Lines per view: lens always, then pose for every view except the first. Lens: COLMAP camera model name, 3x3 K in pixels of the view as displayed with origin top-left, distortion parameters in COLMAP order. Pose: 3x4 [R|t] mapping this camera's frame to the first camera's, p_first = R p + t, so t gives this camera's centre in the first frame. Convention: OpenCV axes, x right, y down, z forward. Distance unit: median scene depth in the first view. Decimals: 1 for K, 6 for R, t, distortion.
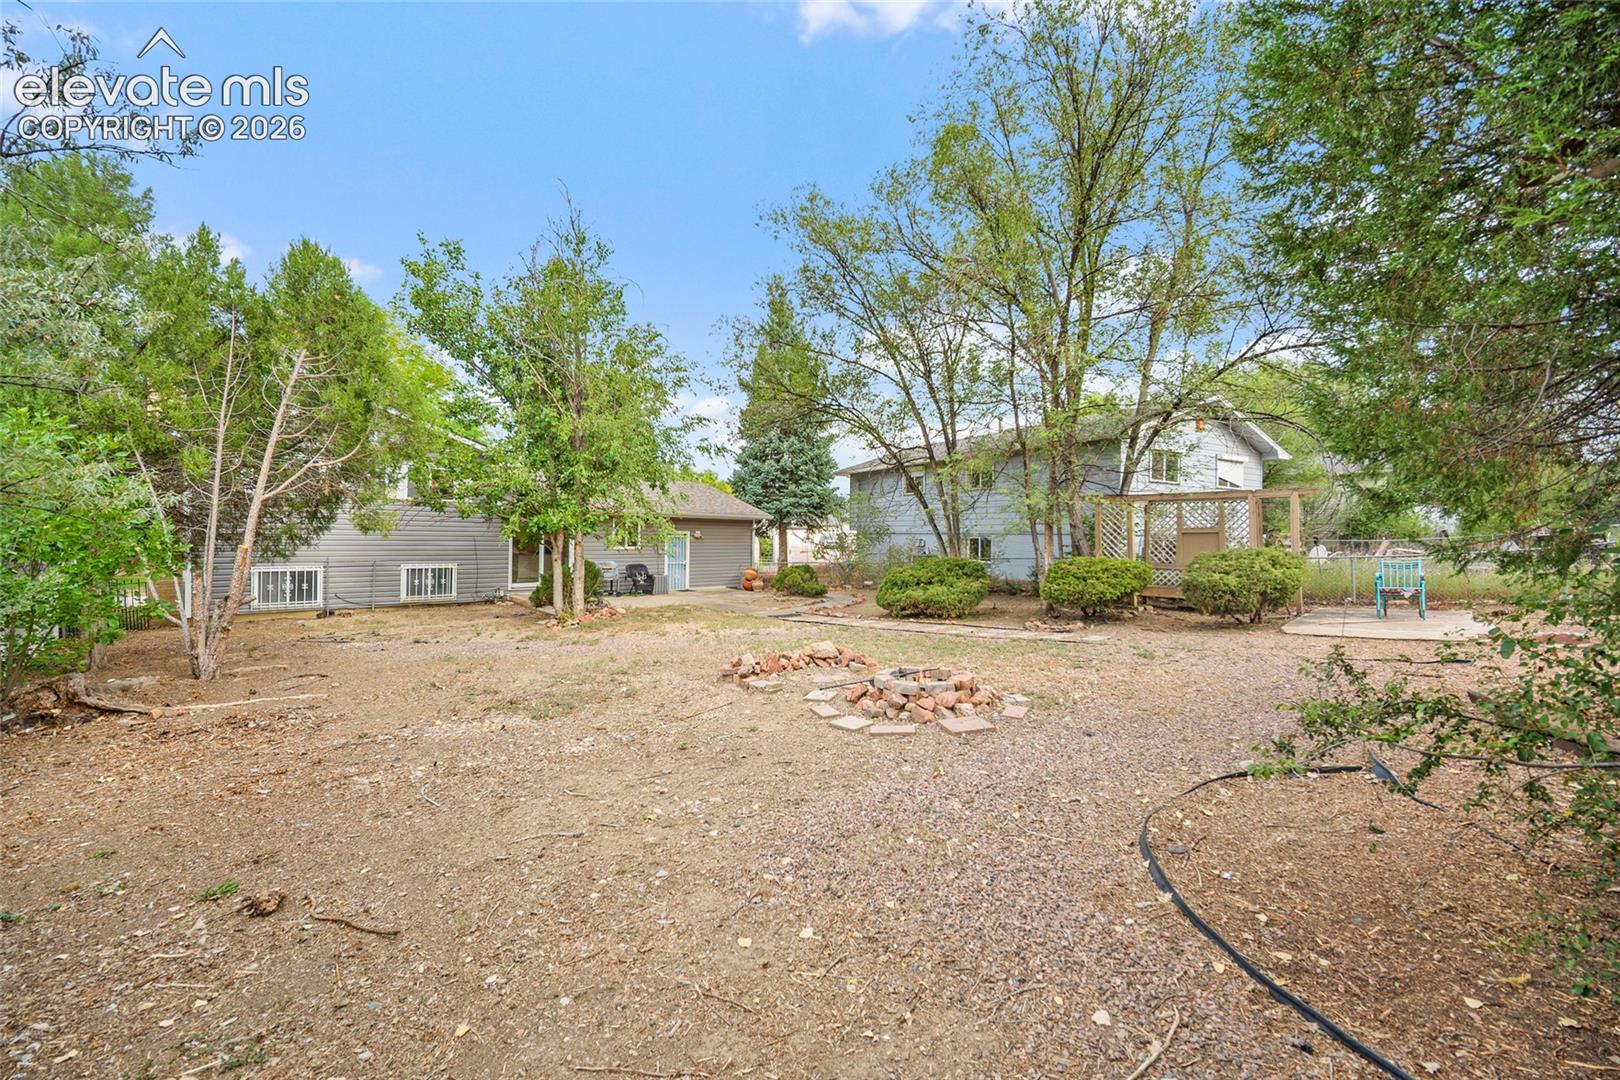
lens RADIAL K [[643.1, 0, 813.8], [0, 643.1, 541.9], [0, 0, 1]] dist [-0.003567, 0.000268]
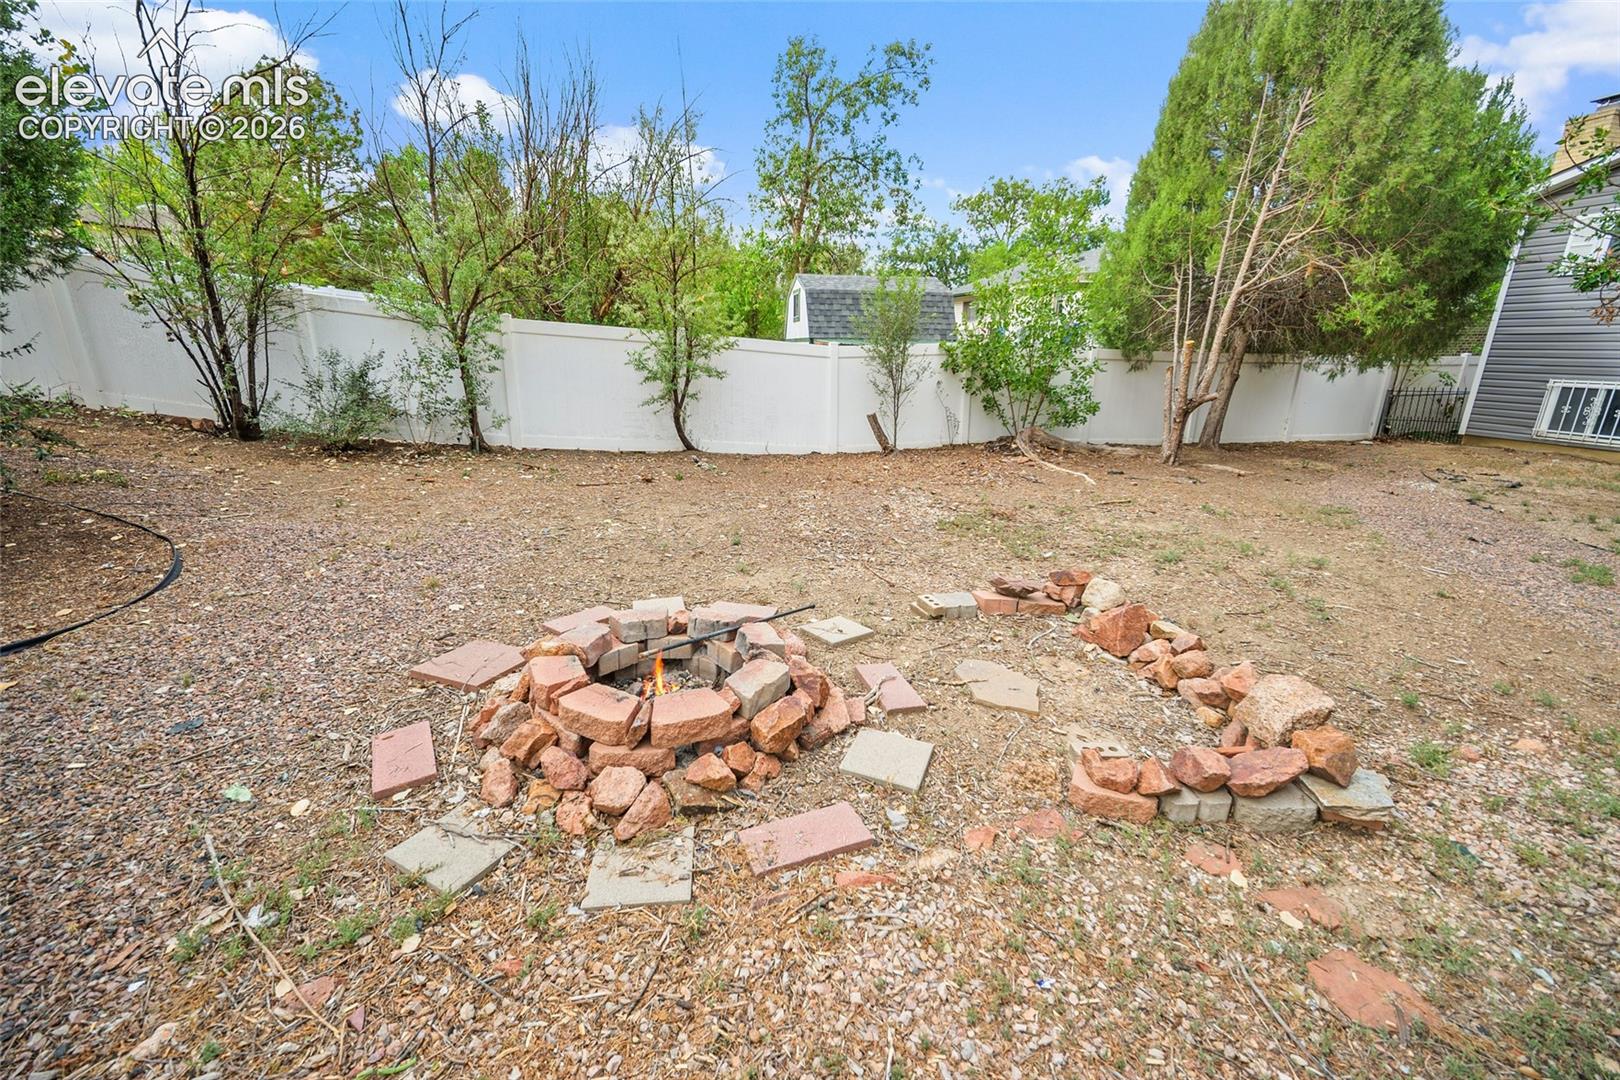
lens RADIAL K [[643.1, 0, 801.8], [0, 643.1, 536.2], [0, 0, 1]] dist [-0.003567, 0.000268]
pose [[-0.494524, 0.241254, -0.835010, 0.164469], [-0.015234, 0.958152, 0.285854, 0.009911], [0.869030, 0.154082, -0.470154, 0.435471]]
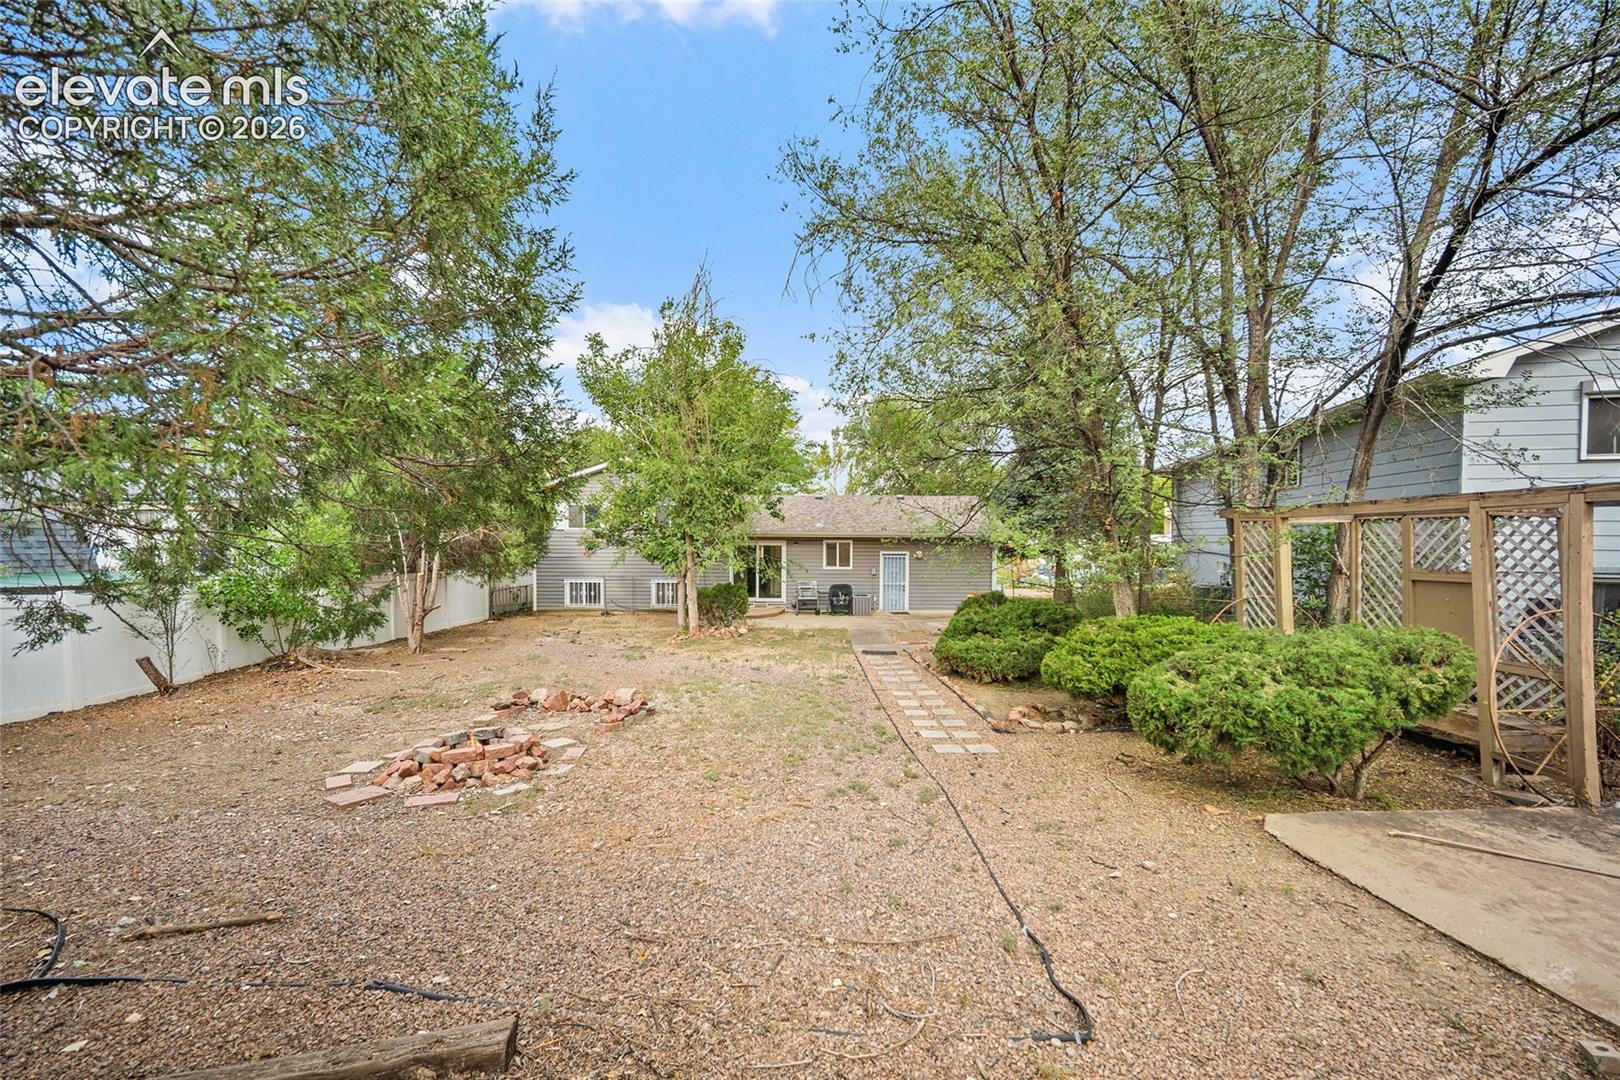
lens RADIAL K [[643.1, 0, 820.1], [0, 643.1, 543.3], [0, 0, 1]] dist [-0.003567, 0.000268]
pose [[0.714628, -0.002968, -0.699499, 0.422724], [-0.001496, 0.999982, -0.005772, -0.025696], [0.699503, 0.005171, 0.714611, 0.243473]]
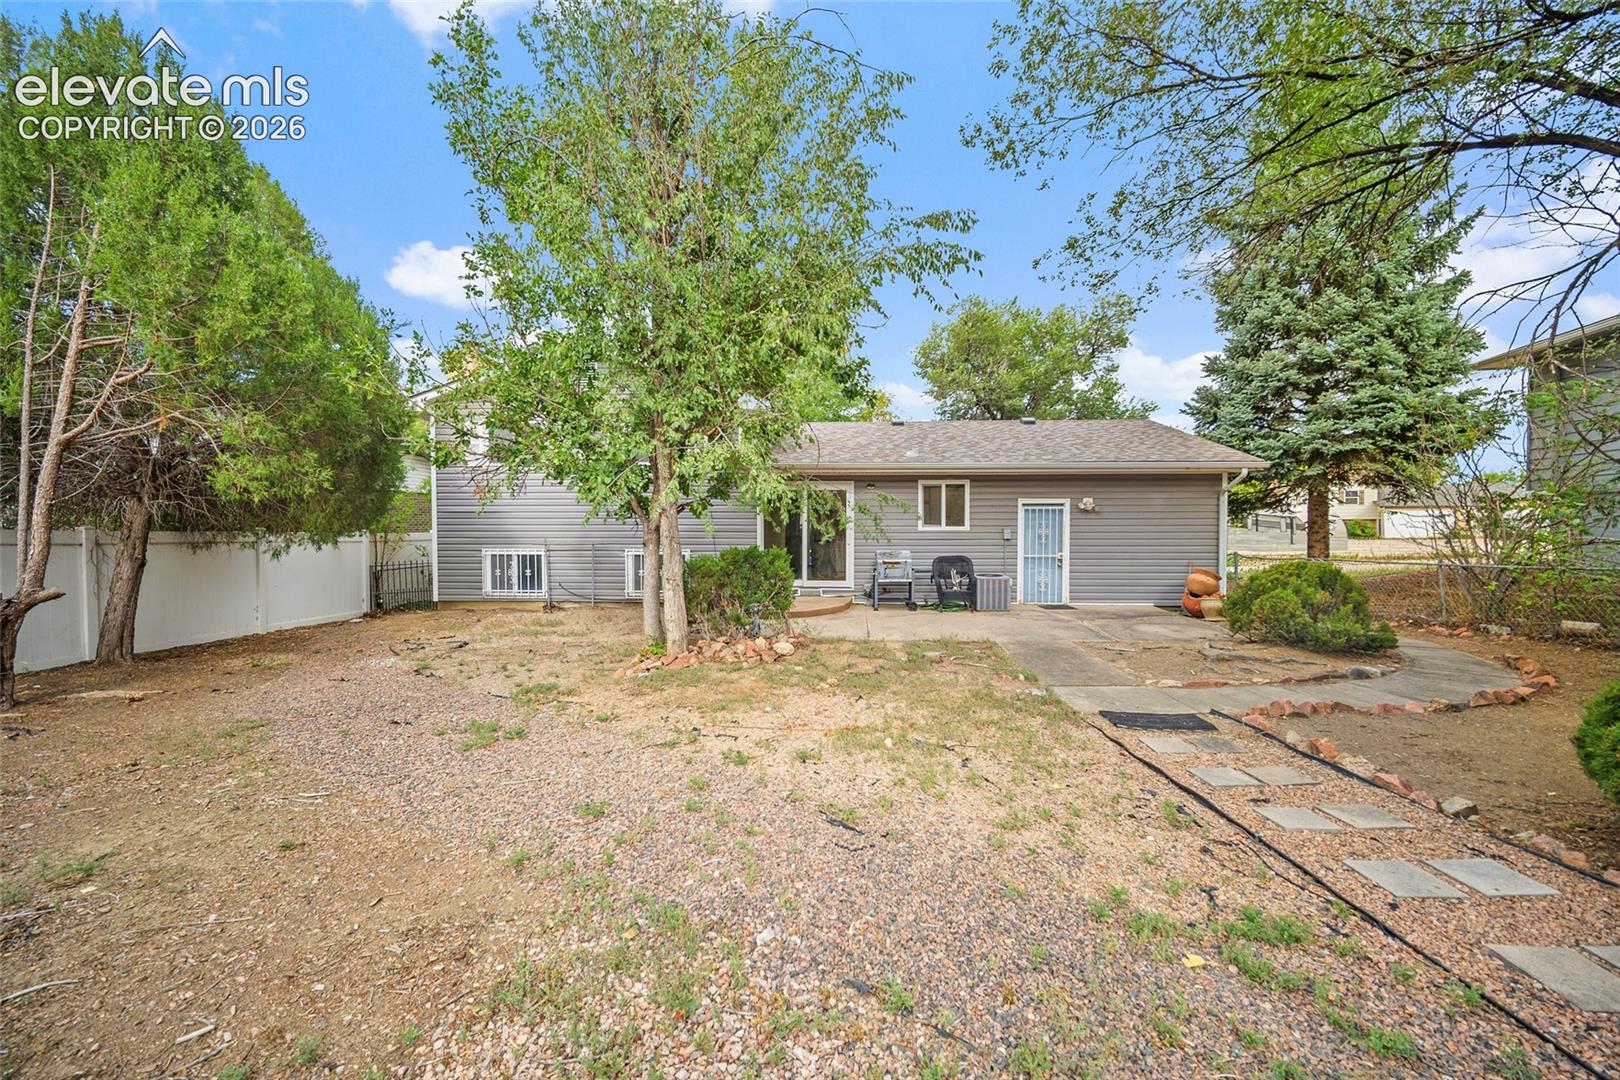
lens RADIAL K [[643.1, 0, 815.7], [0, 643.1, 532.7], [0, 0, 1]] dist [-0.003567, 0.000268]
pose [[0.675731, -0.005079, -0.737131, 0.069334], [0.002690, 0.999987, -0.004425, 0.015511], [0.737143, 0.001007, 0.675736, 0.520301]]
